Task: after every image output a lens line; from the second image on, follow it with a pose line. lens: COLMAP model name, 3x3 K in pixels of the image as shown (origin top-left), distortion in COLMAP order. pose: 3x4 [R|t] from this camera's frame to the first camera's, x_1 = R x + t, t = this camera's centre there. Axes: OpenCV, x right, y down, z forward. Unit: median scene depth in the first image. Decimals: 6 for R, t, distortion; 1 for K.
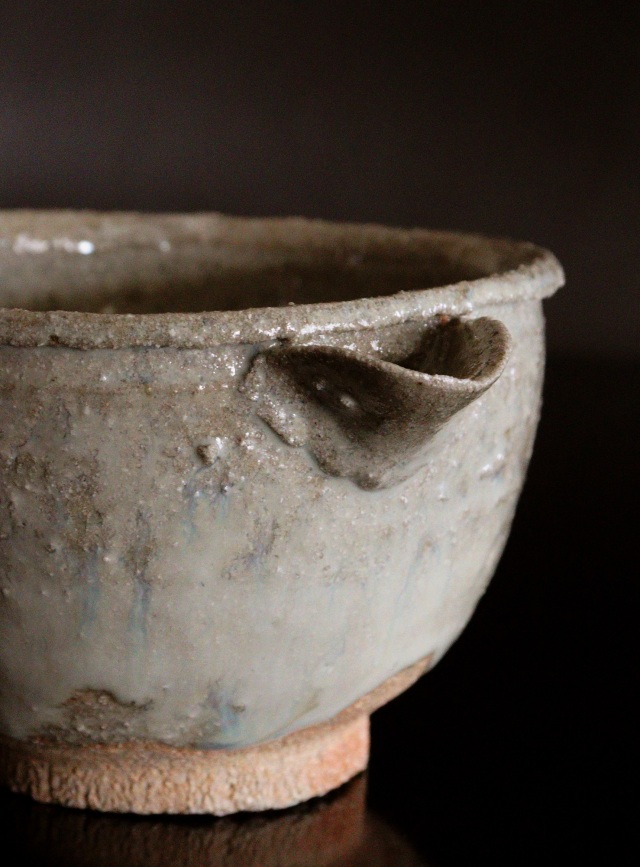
lens RADIAL K [[2648.4, 0, 354.2], [0, 2648.4, 433.2], [0, 0, 1]] dist [0.090837, 1.709296]
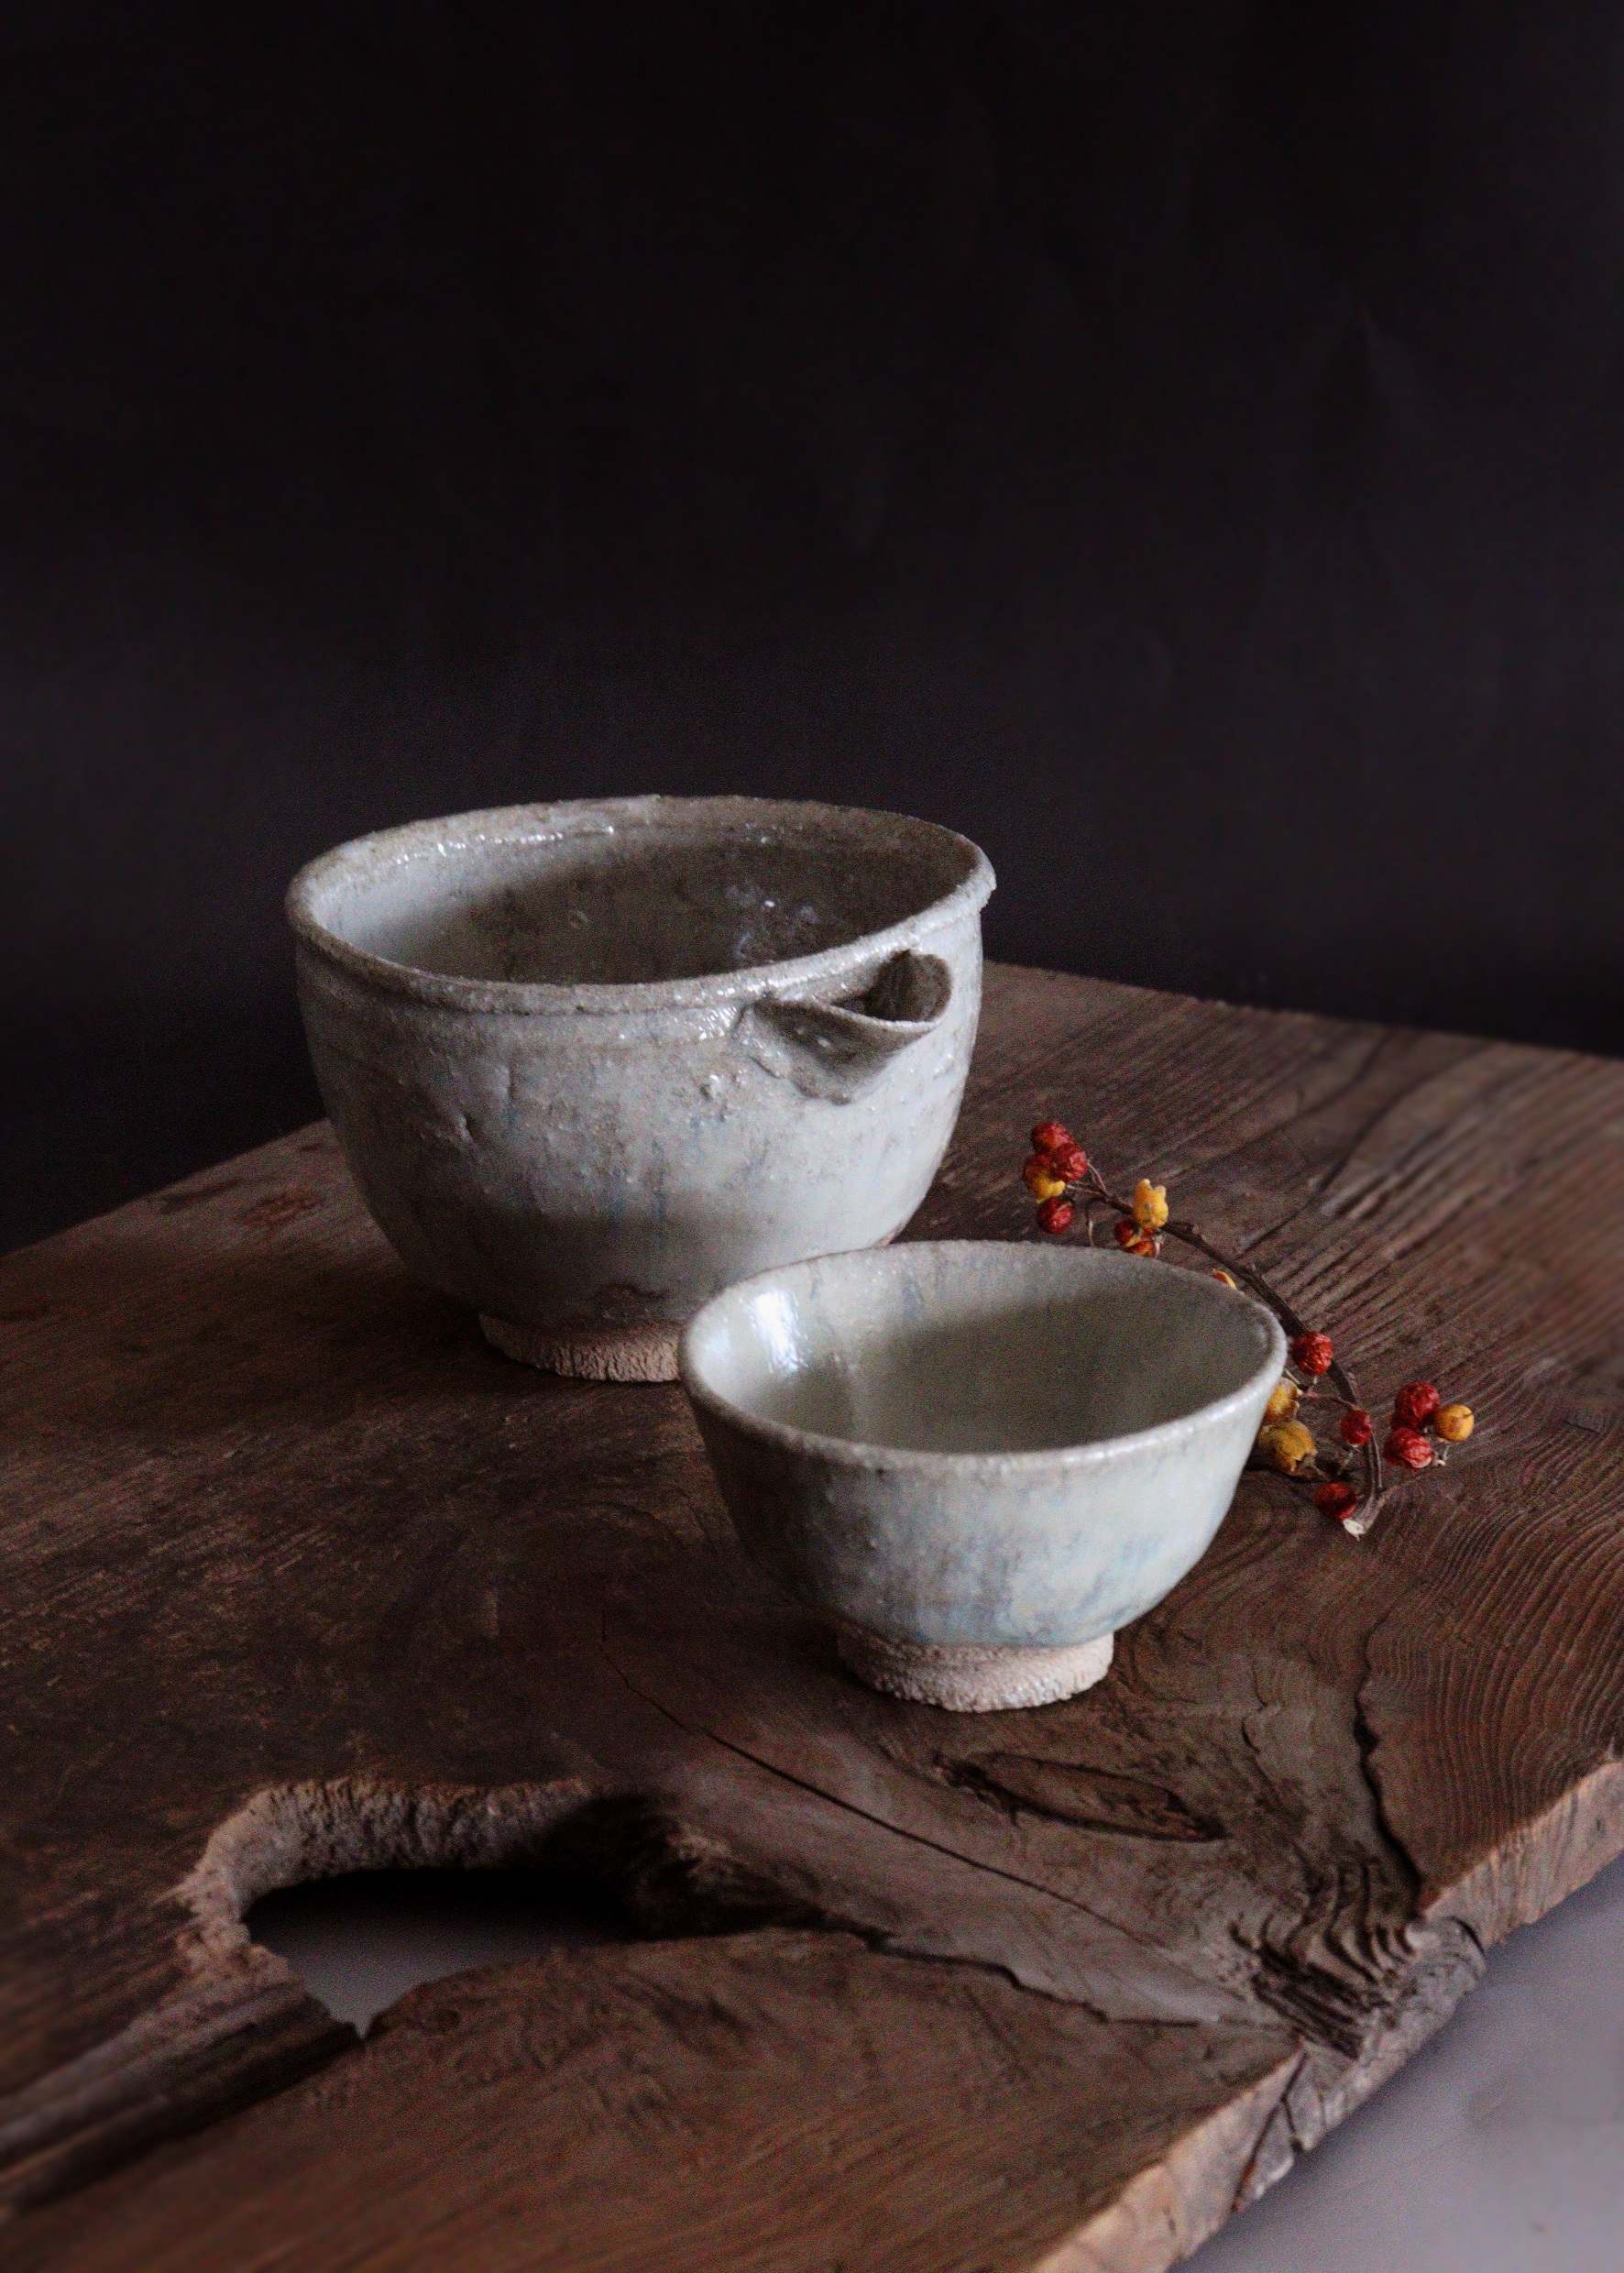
lens RADIAL K [[4896.8, 0, 812.0], [0, 4896.8, 1136.5], [0, 0, 1]] dist [0.102750, 0.010196]
pose [[0.997259, -0.066408, 0.032626, -0.081606], [0.061753, 0.989931, 0.127372, -0.247971], [-0.040756, -0.125008, 0.991318, -1.187145]]
